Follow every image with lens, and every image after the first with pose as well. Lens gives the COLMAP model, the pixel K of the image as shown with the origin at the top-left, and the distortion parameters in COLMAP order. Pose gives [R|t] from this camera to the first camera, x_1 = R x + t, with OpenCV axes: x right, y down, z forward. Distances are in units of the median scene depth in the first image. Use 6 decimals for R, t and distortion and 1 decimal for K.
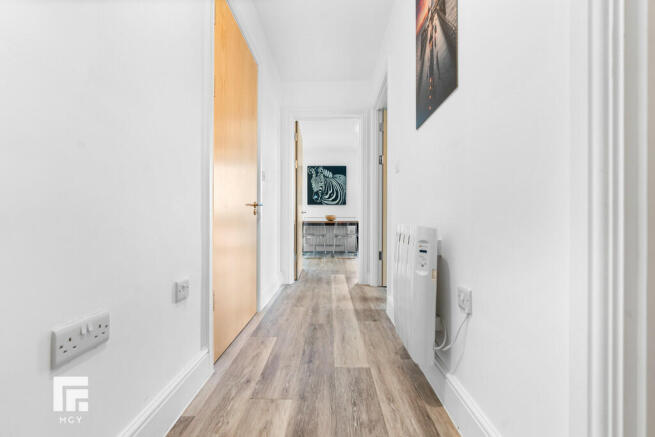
lens RADIAL K [[267.6, 0, 329.3], [0, 267.6, 225.9], [0, 0, 1]] dist [0.003362, -0.000401]
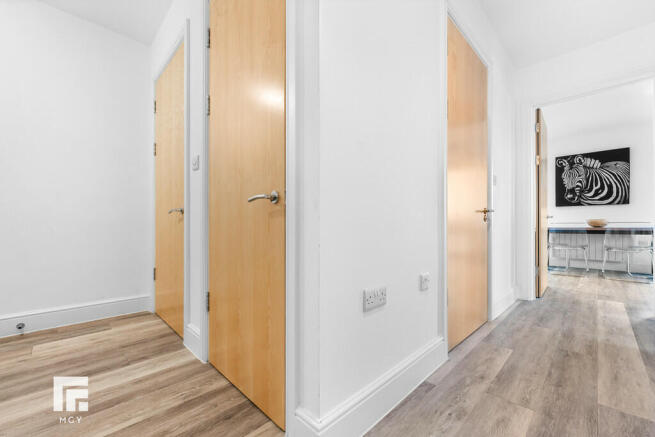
lens RADIAL K [[267.6, 0, 329.3], [0, 267.6, 225.9], [0, 0, 1]] dist [0.003362, -0.000401]
pose [[0.708565, -0.005676, -0.705623, 0.013357], [-0.012199, 0.999720, -0.020291, 0.003359], [0.705540, 0.022986, 0.708297, -0.118718]]
